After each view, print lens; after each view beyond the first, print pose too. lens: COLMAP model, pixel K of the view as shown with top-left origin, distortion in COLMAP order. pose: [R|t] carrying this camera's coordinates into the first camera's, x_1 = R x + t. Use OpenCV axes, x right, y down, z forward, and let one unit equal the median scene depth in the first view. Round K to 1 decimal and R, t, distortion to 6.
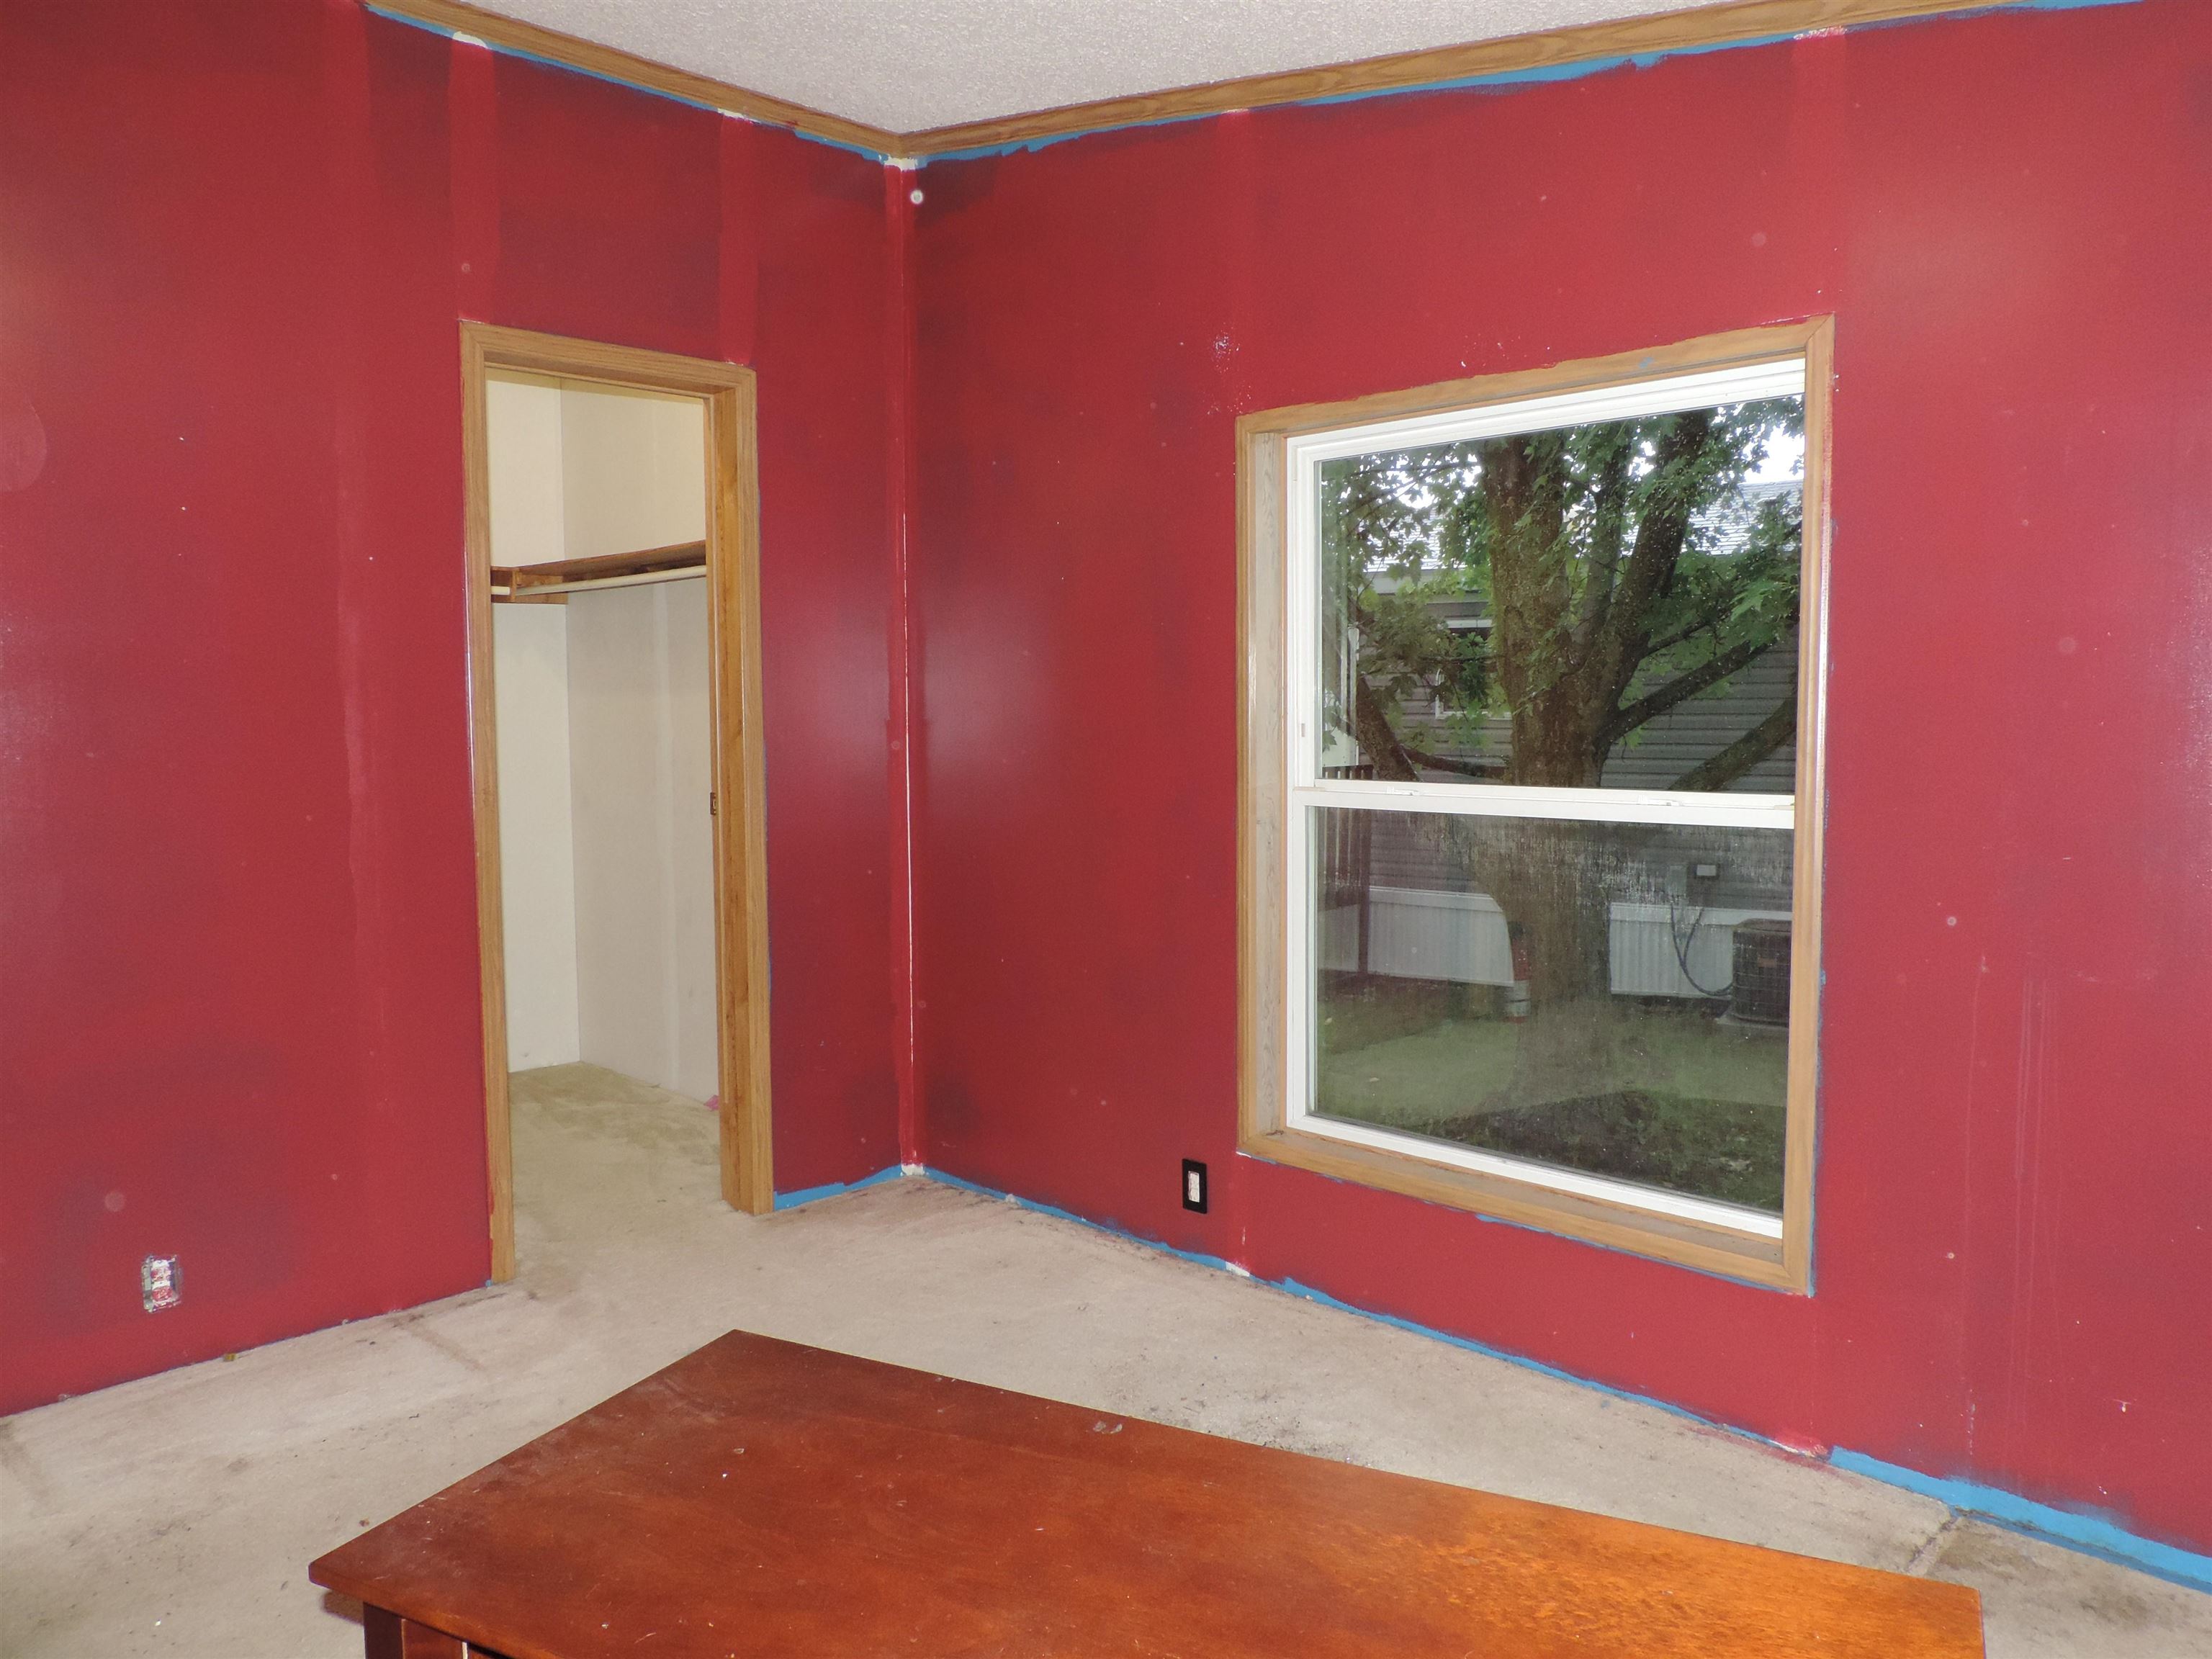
lens RADIAL K [[1572.9, 0, 1103.8], [0, 1572.9, 834.2], [0, 0, 1]] dist [-0.013549, -0.008157]
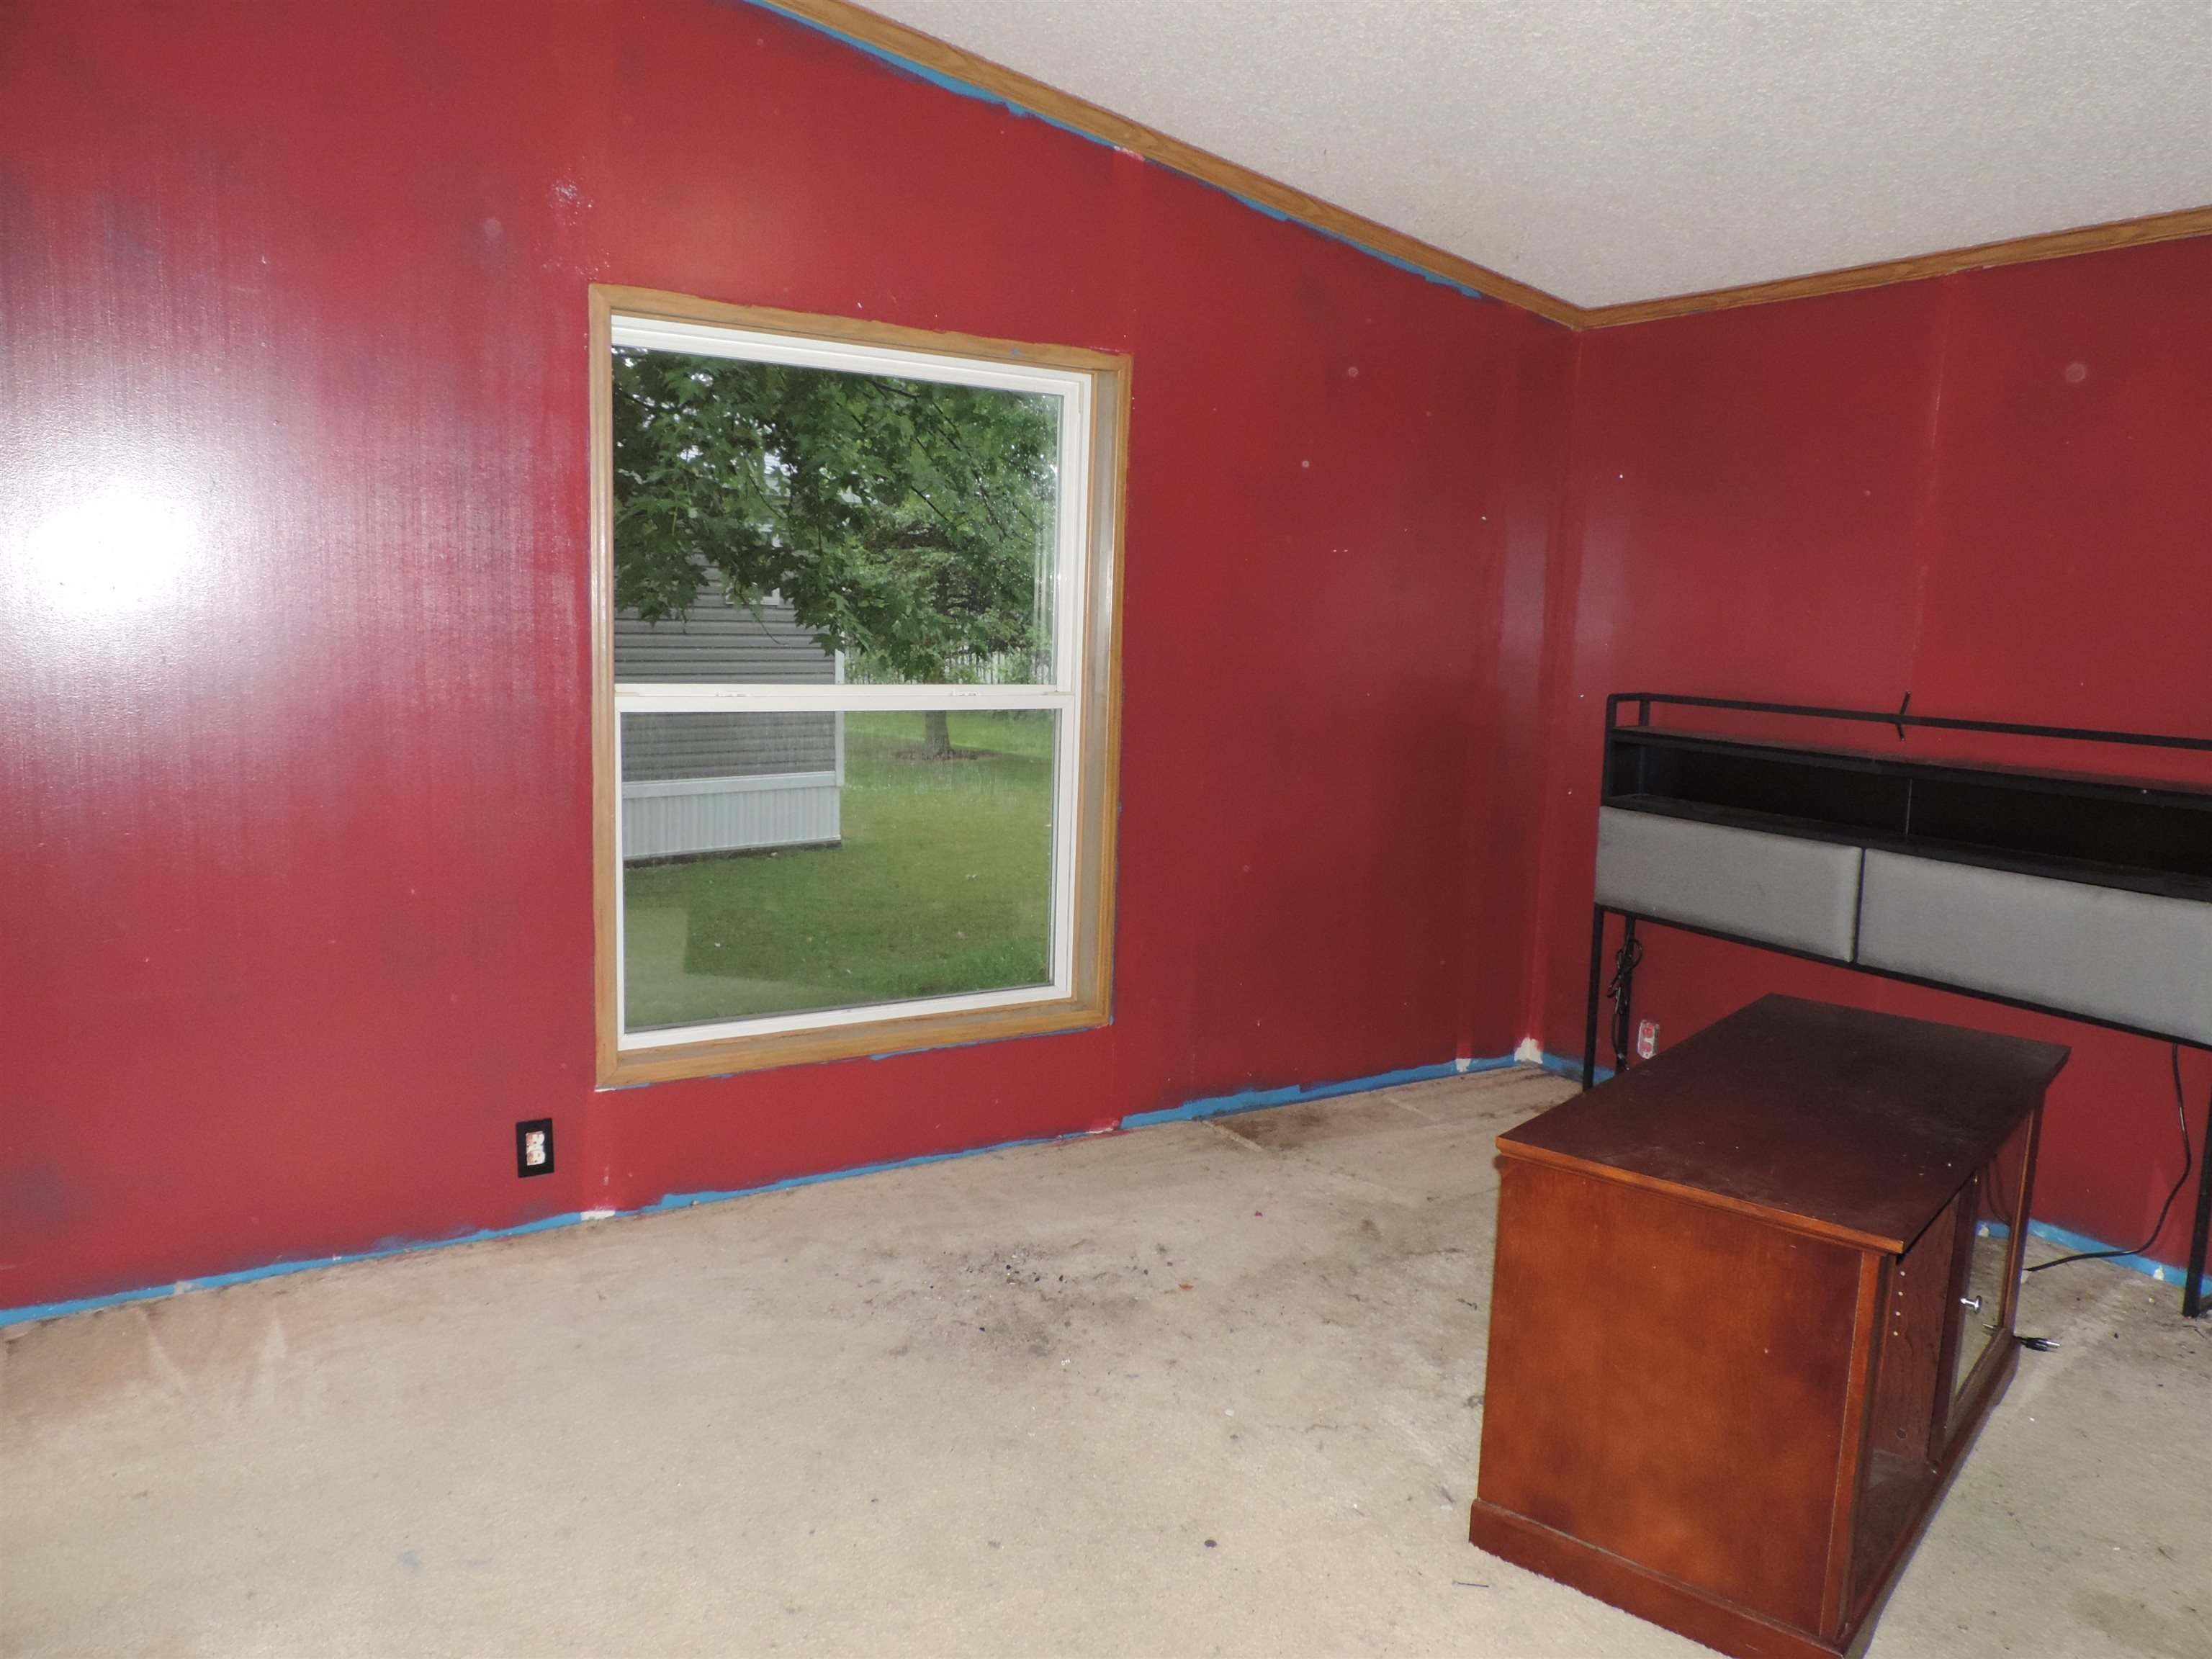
lens RADIAL K [[1572.9, 0, 1104.8], [0, 1572.9, 826.2], [0, 0, 1]] dist [-0.013549, -0.008157]
pose [[0.232019, -0.122404, 0.964979, -0.864988], [0.042019, 0.992386, 0.115777, -0.056355], [-0.971803, 0.013685, 0.235396, 0.587394]]
